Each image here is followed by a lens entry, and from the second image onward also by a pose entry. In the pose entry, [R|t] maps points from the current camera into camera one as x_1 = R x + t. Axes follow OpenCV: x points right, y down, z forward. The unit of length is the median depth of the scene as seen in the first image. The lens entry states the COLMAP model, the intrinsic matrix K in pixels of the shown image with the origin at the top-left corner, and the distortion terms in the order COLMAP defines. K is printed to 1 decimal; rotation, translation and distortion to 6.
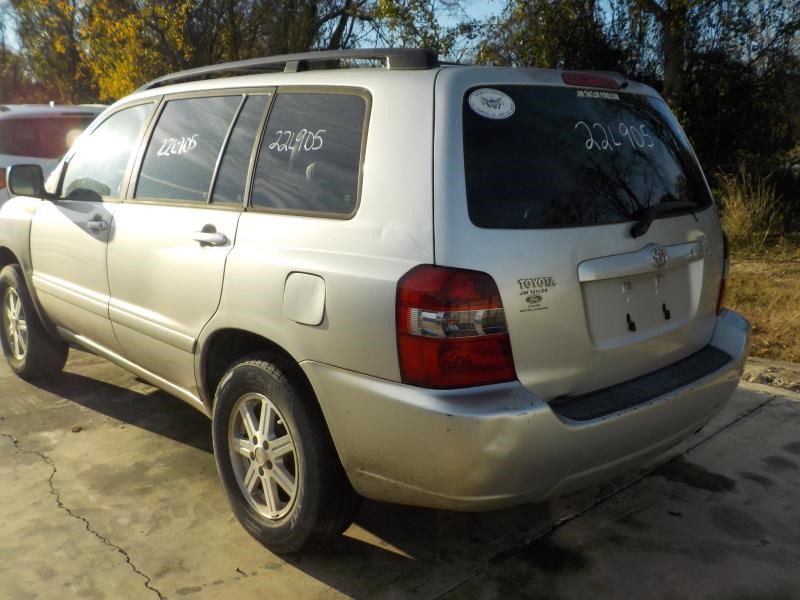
lens RADIAL K [[699.4, 0, 400.0], [0, 699.4, 300.0], [0, 0, 1]] dist [0.003161, -0.001101]
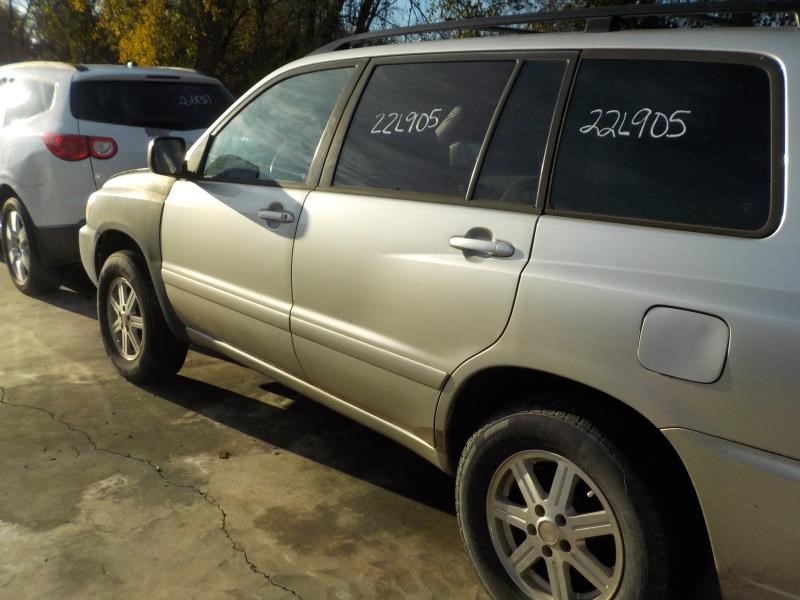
lens RADIAL K [[705.6, 0, 400.0], [0, 705.6, 300.0], [0, 0, 1]] dist [0.008582, 0.005662]
pose [[0.999465, 0.032516, -0.003535, -0.295017], [-0.032379, 0.998911, 0.033591, -0.043297], [0.004623, -0.033458, 0.999429, 0.181286]]
